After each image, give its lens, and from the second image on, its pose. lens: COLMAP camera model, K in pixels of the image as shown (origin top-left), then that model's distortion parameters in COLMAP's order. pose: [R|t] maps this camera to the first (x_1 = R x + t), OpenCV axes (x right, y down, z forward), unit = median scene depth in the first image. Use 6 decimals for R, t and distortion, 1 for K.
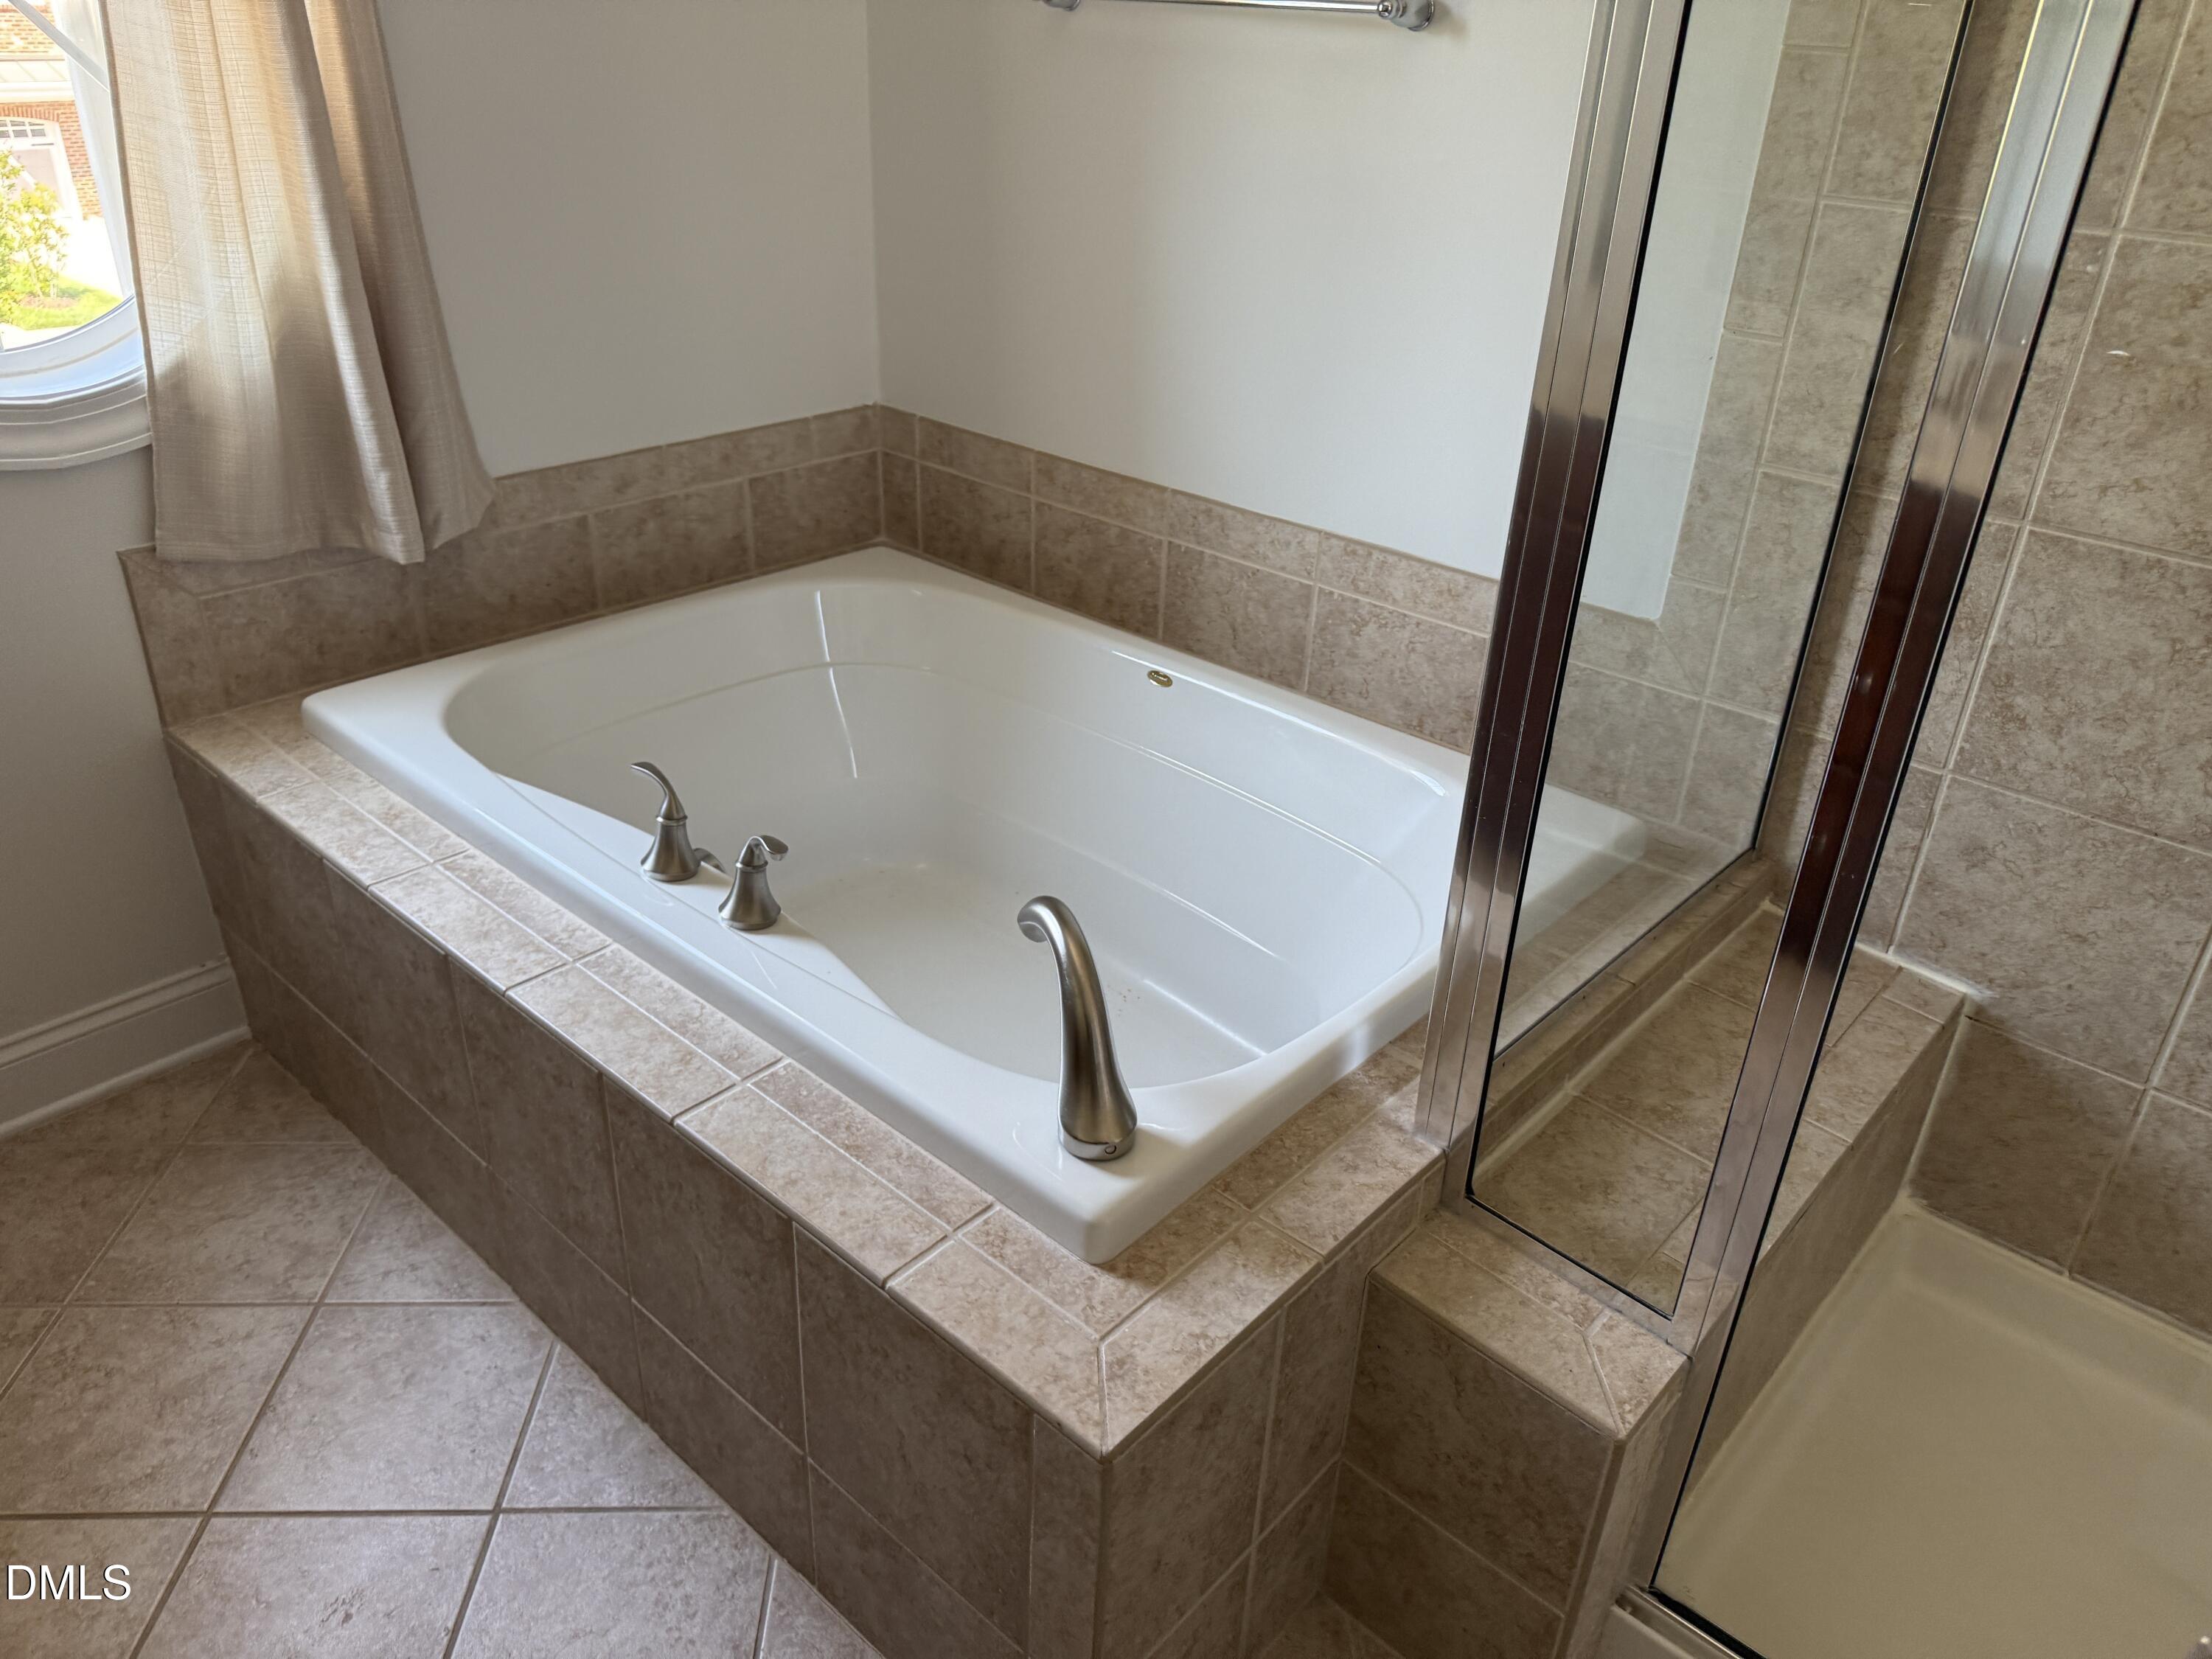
lens RADIAL K [[1560.1, 0, 1108.9], [0, 1560.1, 811.6], [0, 0, 1]] dist [0.015220, -0.027931]
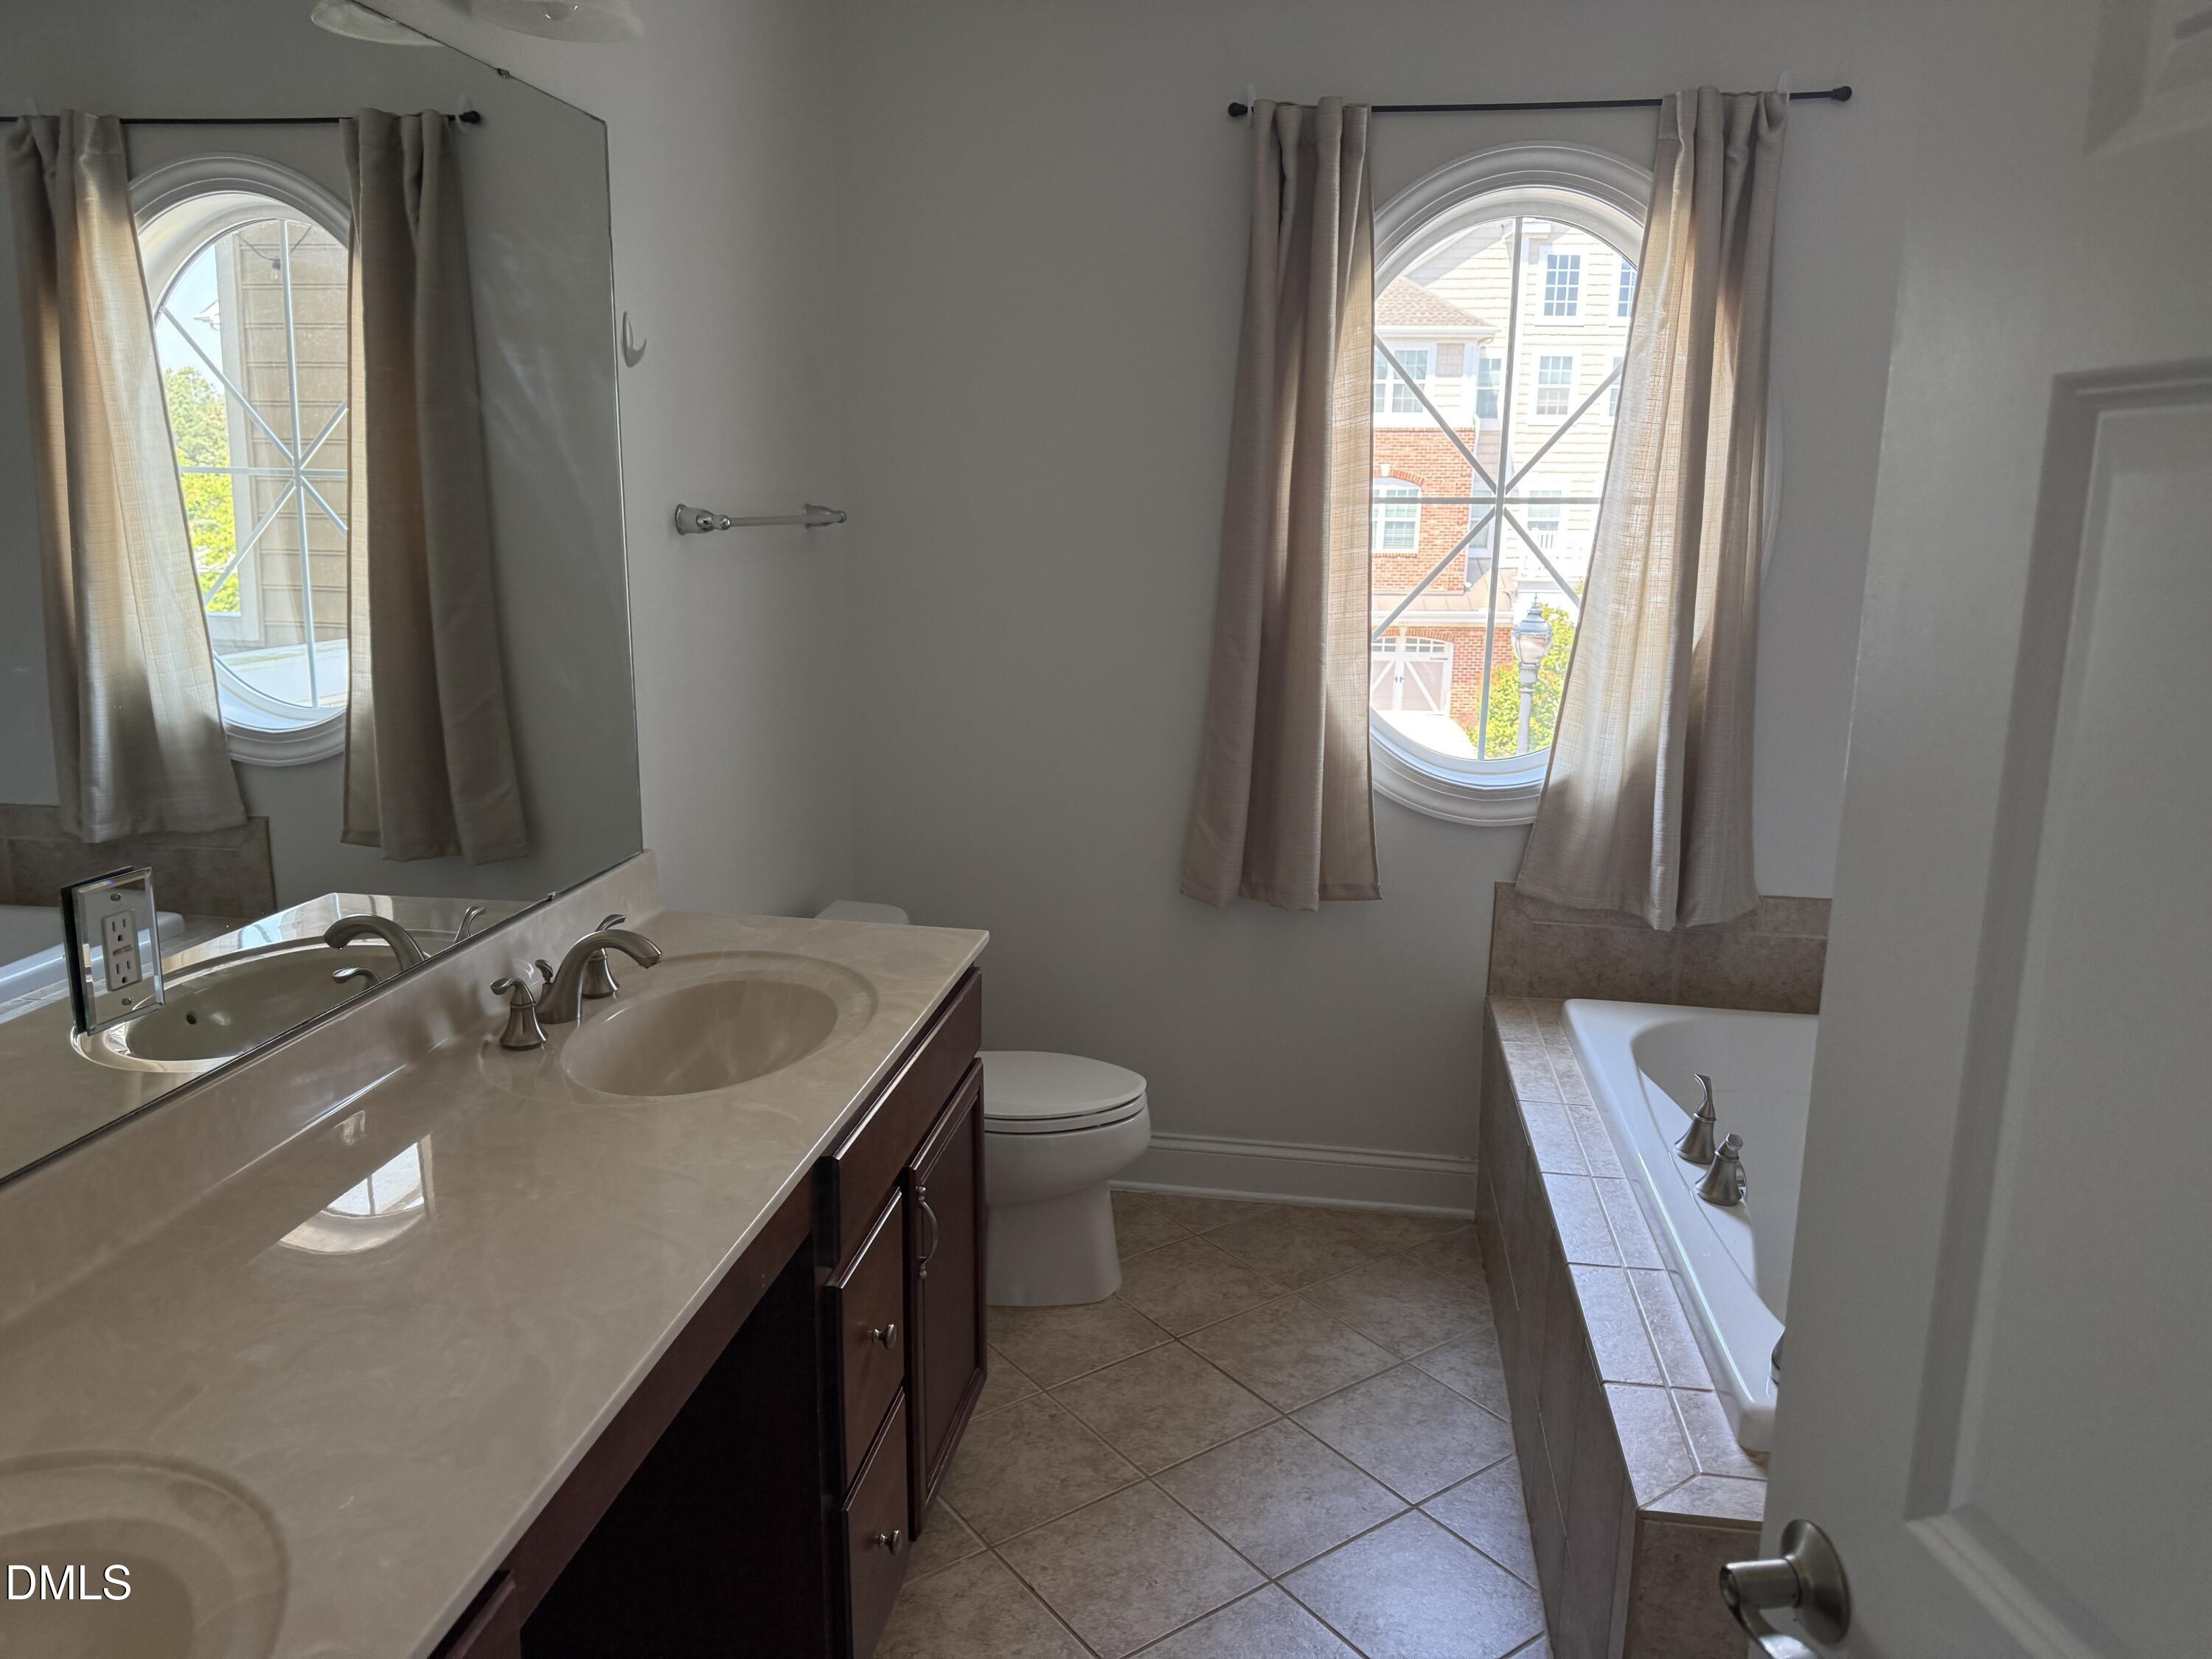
lens RADIAL K [[1560.1, 0, 1105.2], [0, 1560.1, 828.7], [0, 0, 1]] dist [0.015220, -0.027931]
pose [[0.546019, 0.141564, -0.825725, 0.522200], [-0.382273, 0.919132, -0.095204, 0.101561], [0.745473, 0.367635, 0.555980, -0.247397]]
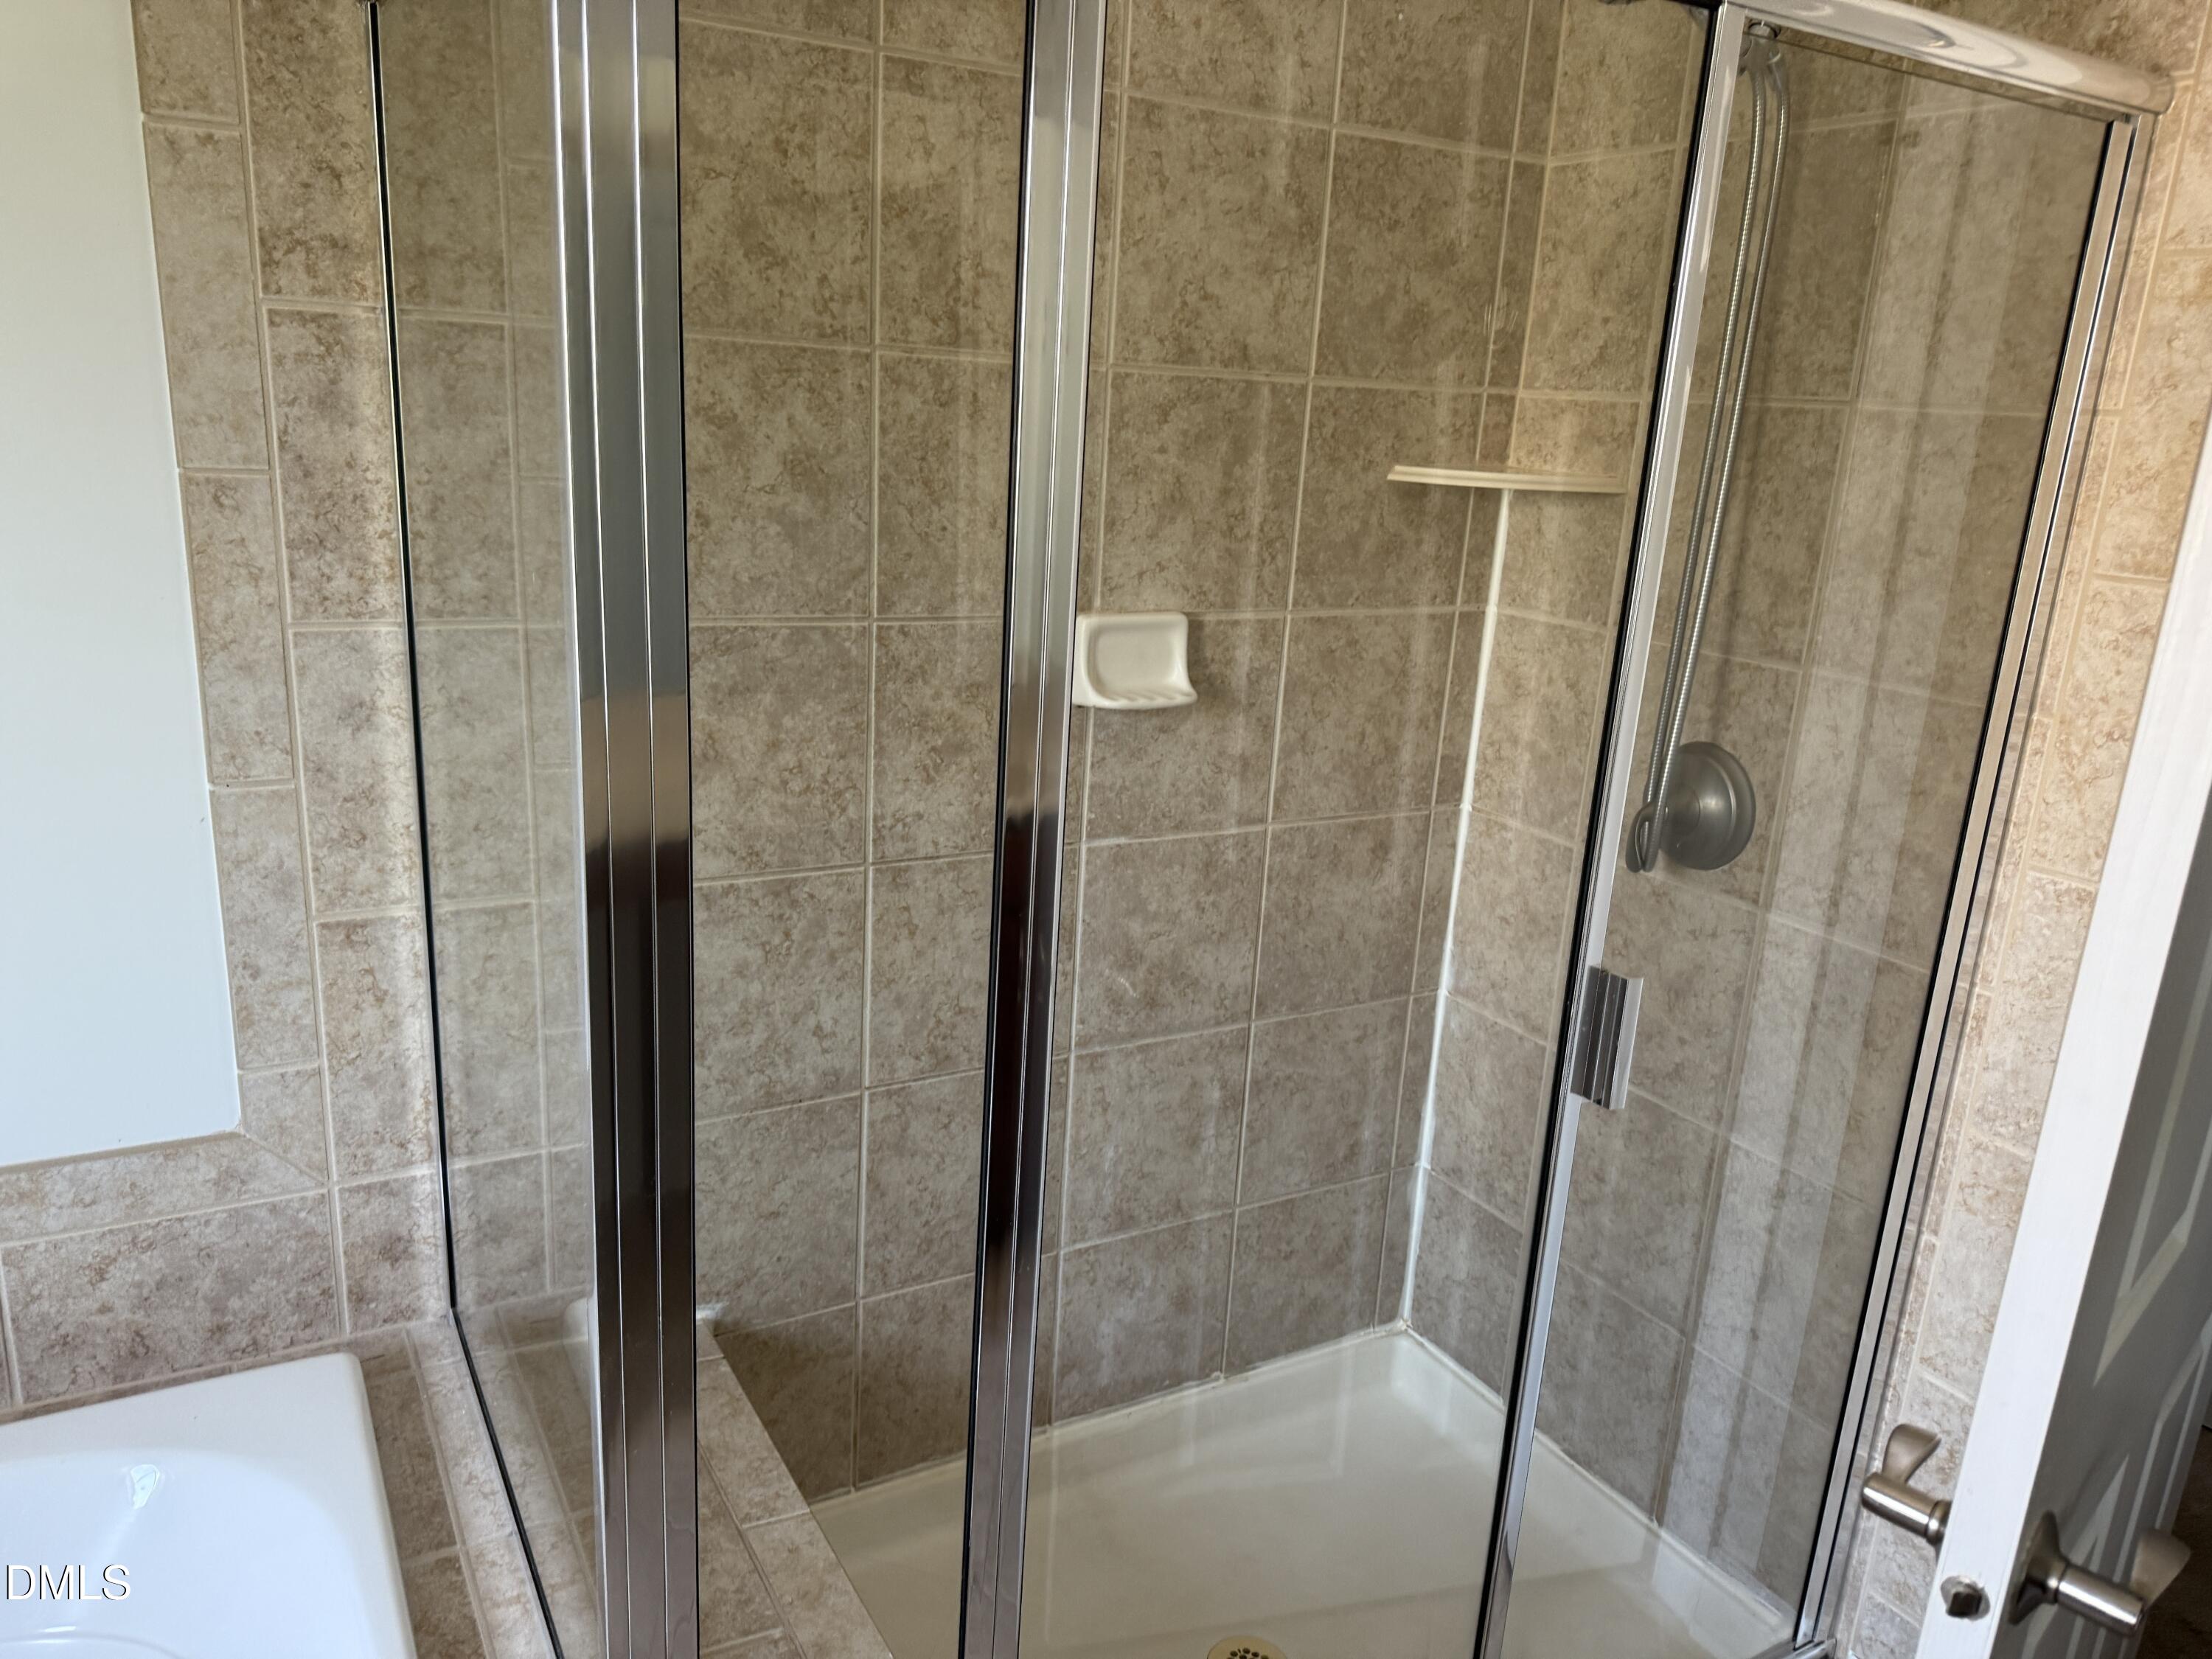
lens RADIAL K [[1560.1, 0, 1103.4], [0, 1560.1, 839.7], [0, 0, 1]] dist [0.015220, -0.027931]
pose [[0.318875, -0.272035, 0.907918, -0.101305], [0.408432, 0.903858, 0.127371, -0.090988], [-0.855279, 0.330208, 0.399325, 0.127953]]
